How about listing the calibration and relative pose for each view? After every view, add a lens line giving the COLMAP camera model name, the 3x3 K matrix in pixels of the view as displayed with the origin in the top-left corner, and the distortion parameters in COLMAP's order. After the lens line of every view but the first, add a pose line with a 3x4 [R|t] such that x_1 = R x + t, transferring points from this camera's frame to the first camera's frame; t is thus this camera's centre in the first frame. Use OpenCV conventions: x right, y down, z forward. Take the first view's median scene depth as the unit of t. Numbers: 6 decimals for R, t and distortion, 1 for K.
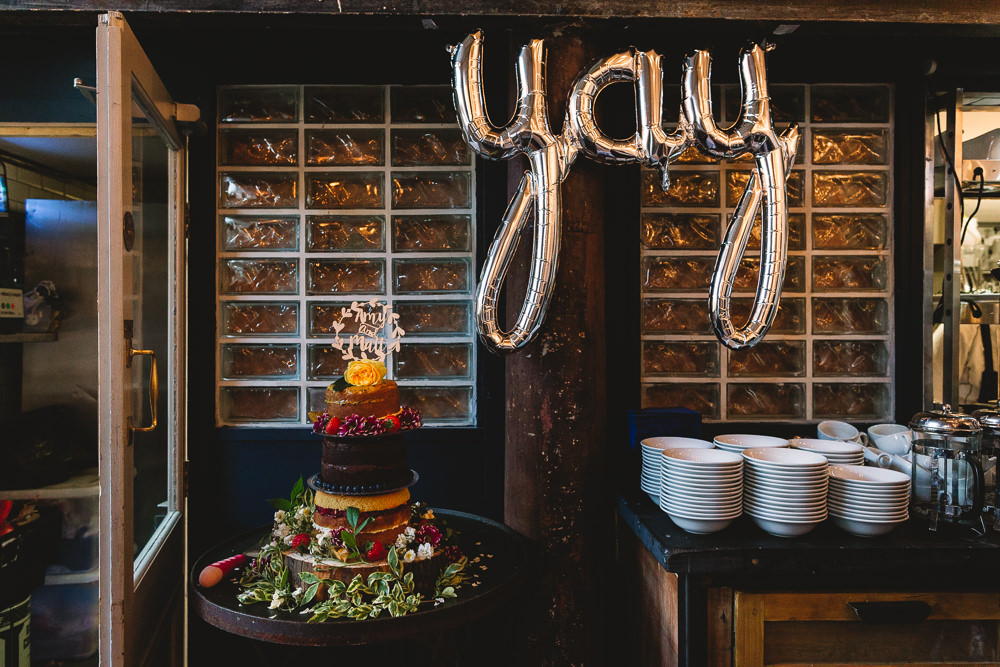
lens RADIAL K [[731.6, 0, 500.0], [0, 731.6, 333.5], [0, 0, 1]] dist [-0.002362, 0.000086]
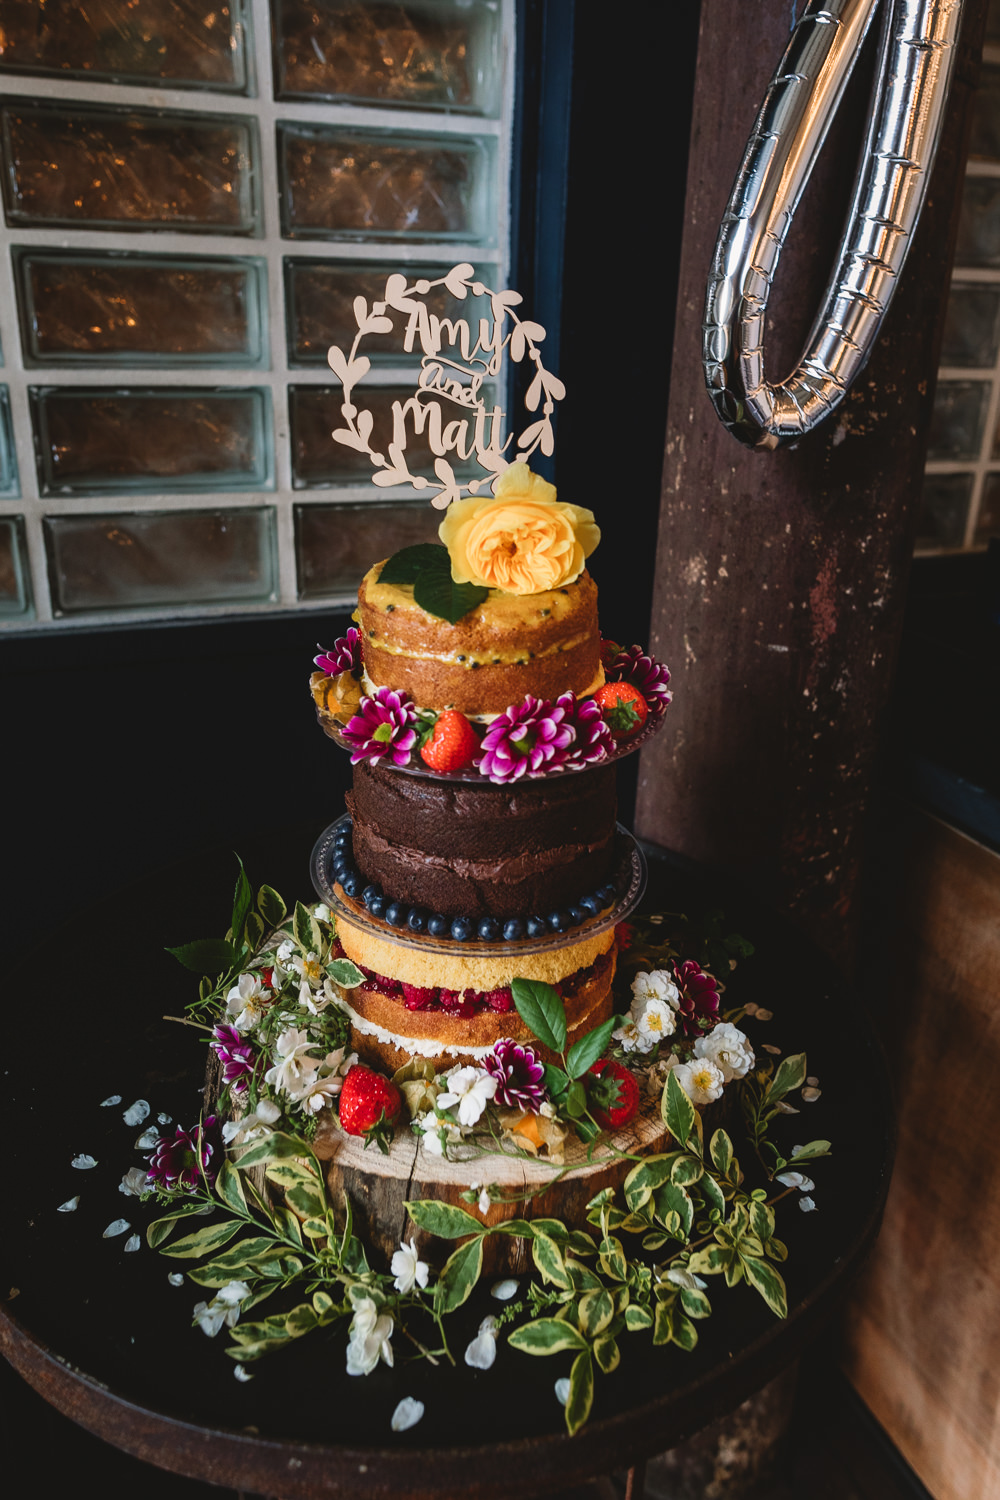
lens RADIAL K [[1097.4, 0, 500.0], [0, 1097.4, 701.0], [0, 0, 1]] dist [-0.002362, 0.000086]
pose [[0.924302, -0.103293, 0.367420, -0.334833], [-0.030292, 0.939789, 0.340409, -0.034340], [-0.380459, -0.325770, 0.865520, 0.564224]]
